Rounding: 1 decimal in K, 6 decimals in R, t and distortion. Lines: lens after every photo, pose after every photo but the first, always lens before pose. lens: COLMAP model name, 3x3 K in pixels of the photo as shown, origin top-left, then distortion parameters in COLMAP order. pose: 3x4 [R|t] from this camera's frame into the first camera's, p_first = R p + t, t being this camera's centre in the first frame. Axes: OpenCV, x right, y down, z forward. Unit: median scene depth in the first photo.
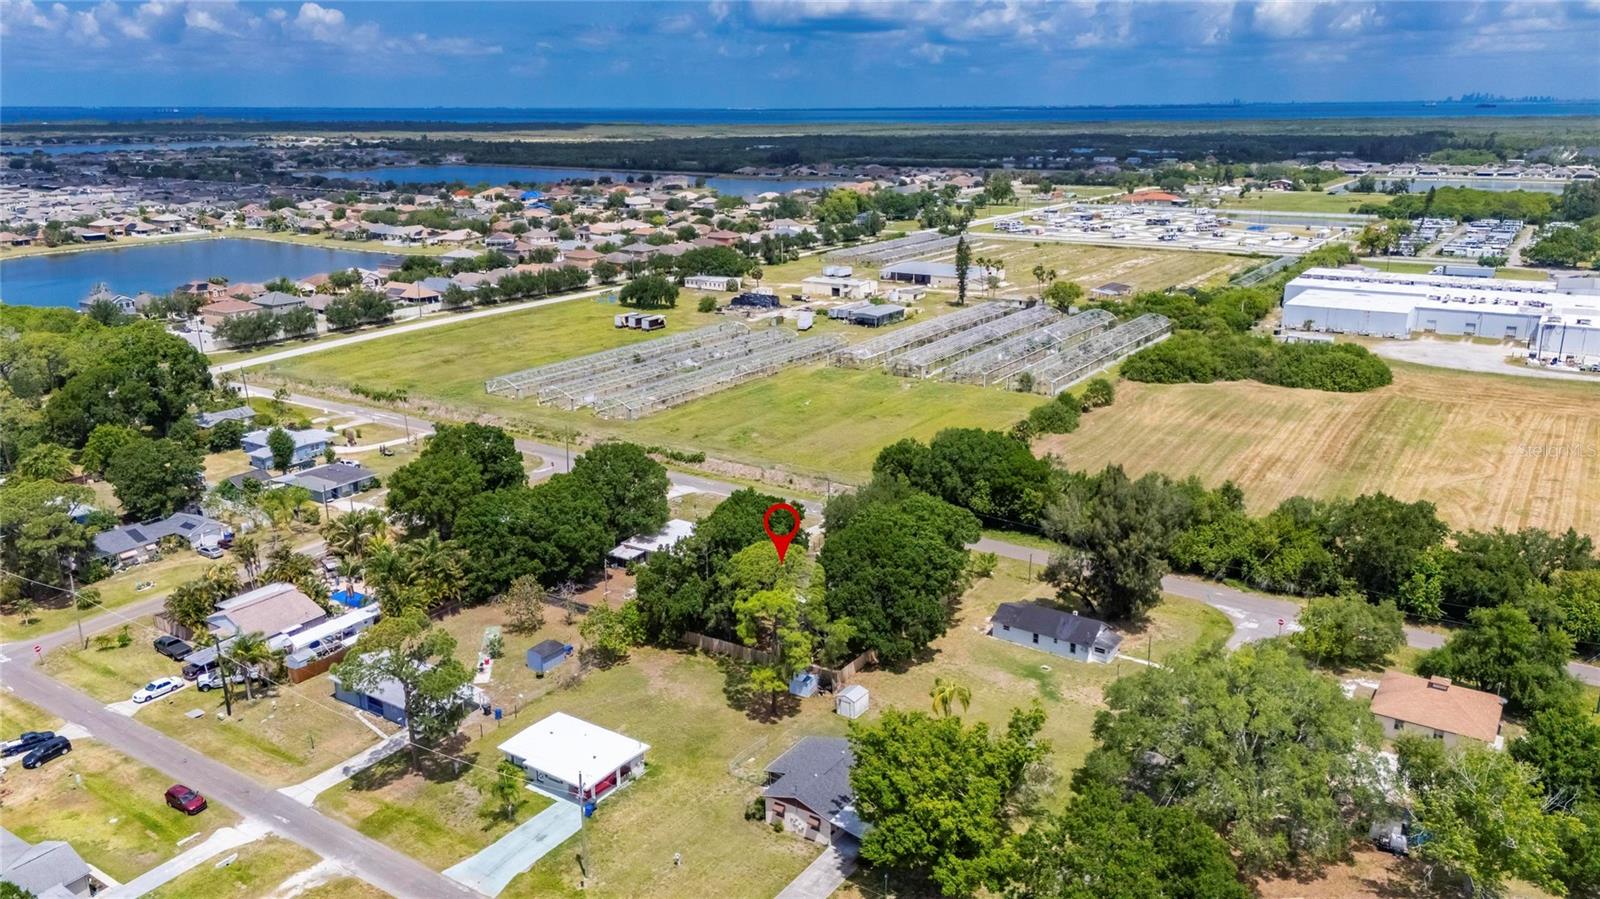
lens RADIAL K [[1167.6, 0, 807.3], [0, 1167.6, 449.8], [0, 0, 1]] dist [0.069171, -0.076107]
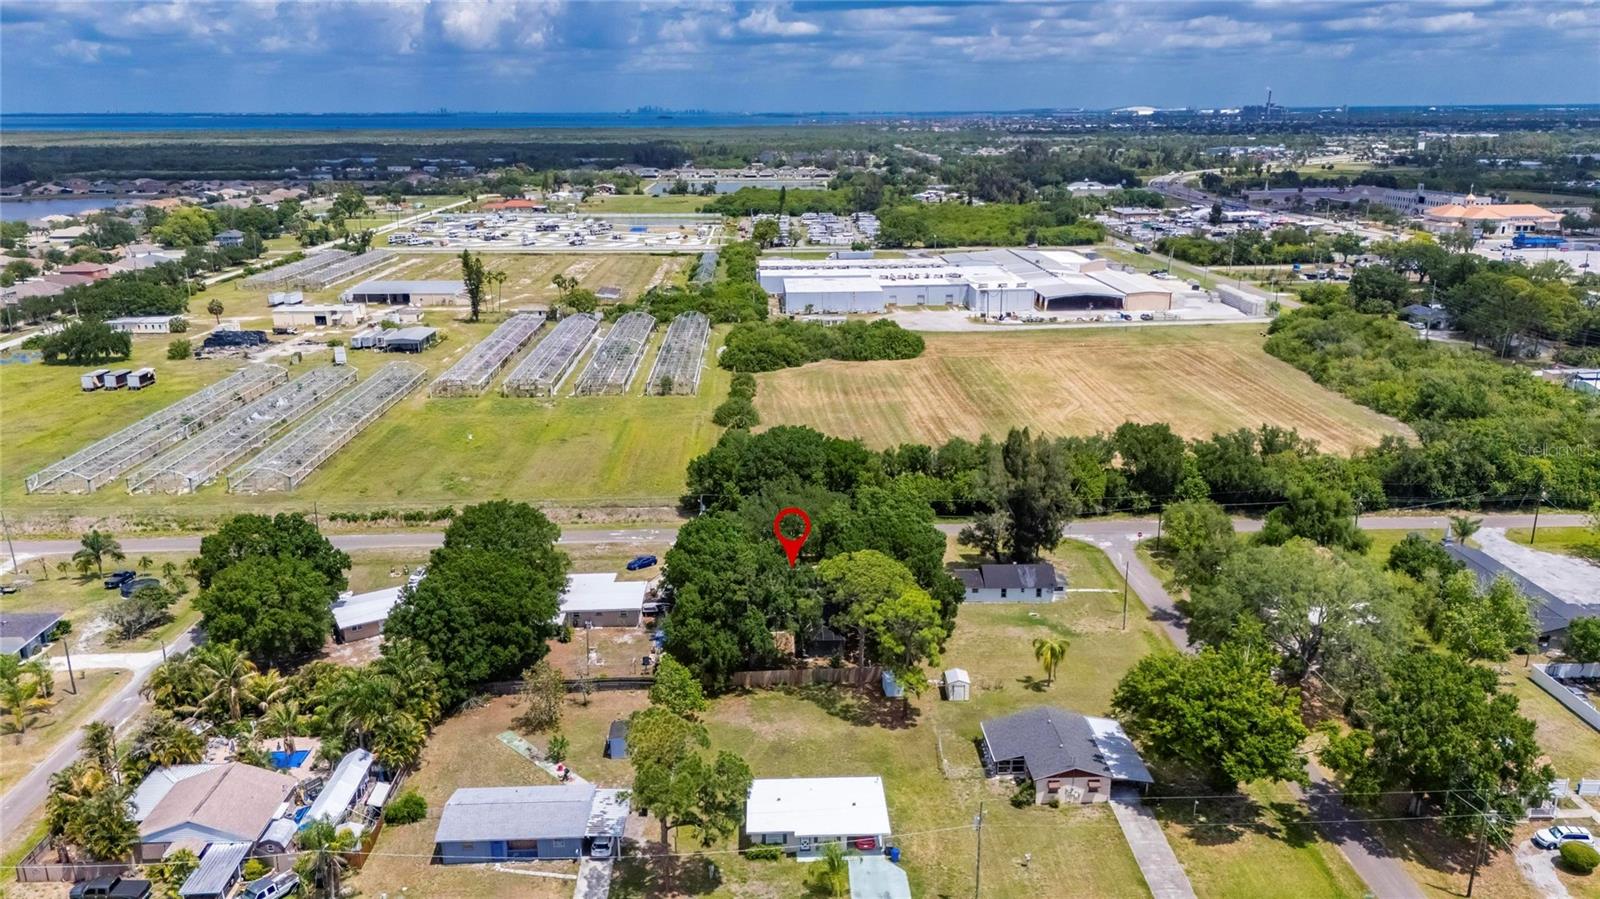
lens RADIAL K [[1167.6, 0, 807.3], [0, 1167.6, 449.8], [0, 0, 1]] dist [0.069171, -0.076107]
pose [[0.809427, -0.160512, 0.564857, -0.335116], [0.164430, 0.985390, 0.044387, -0.031200], [-0.563729, 0.056951, 0.823994, 0.112453]]
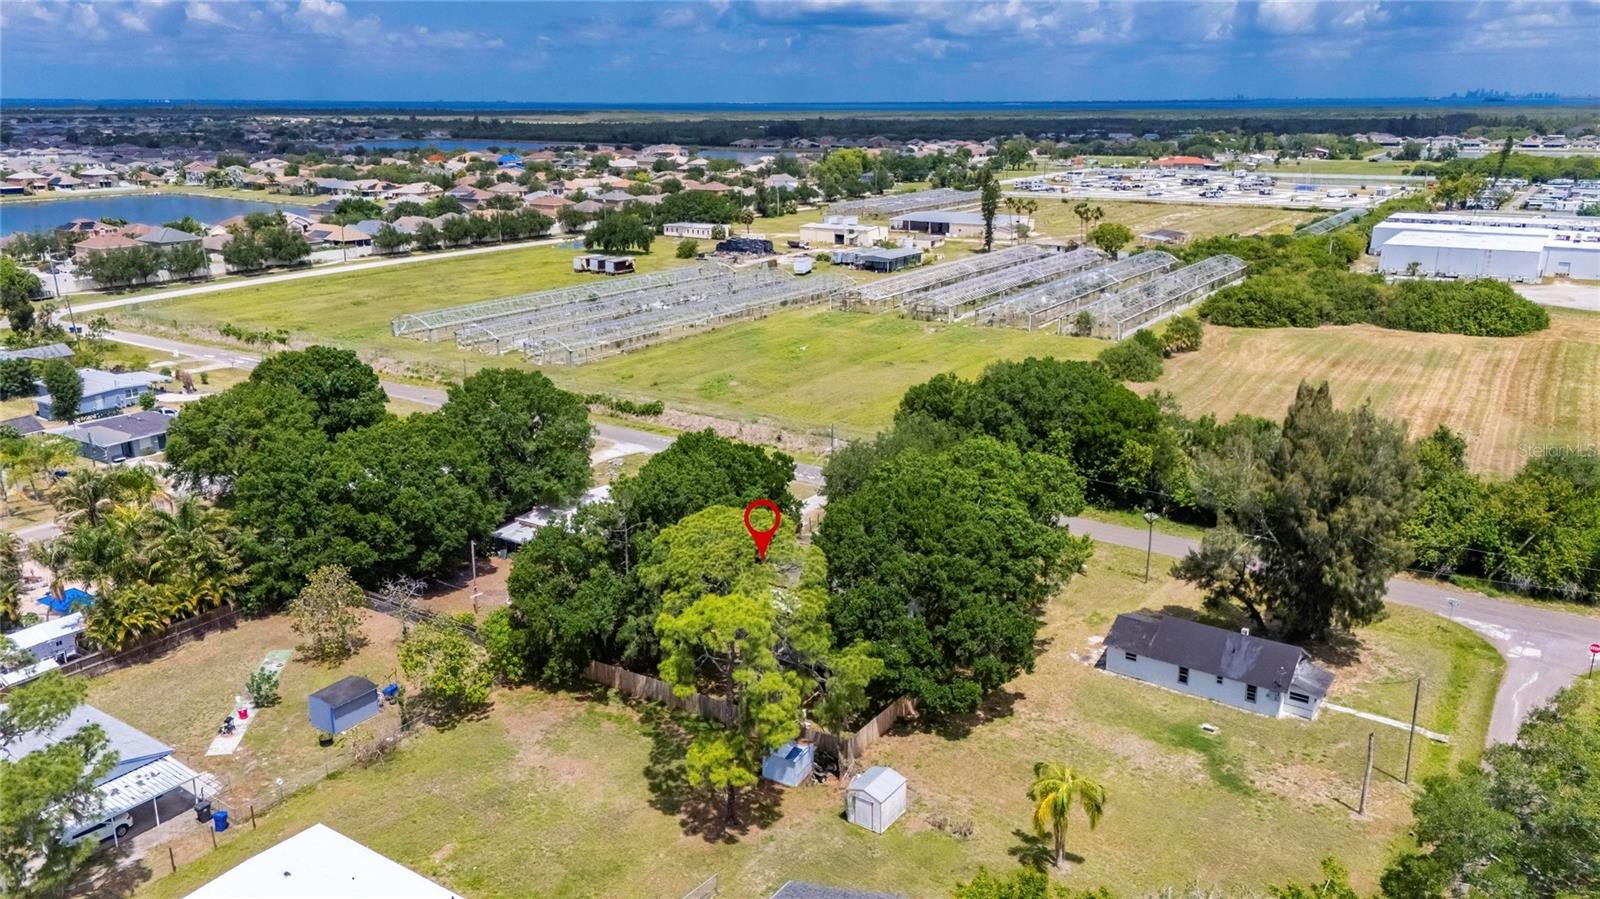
lens RADIAL K [[1167.6, 0, 807.3], [0, 1167.6, 449.8], [0, 0, 1]] dist [0.069171, -0.076107]
pose [[0.999995, 0.003156, -0.000494, 0.003284], [-0.003154, 0.999990, 0.003304, 0.027658], [0.000504, -0.003302, 0.999994, 0.245862]]
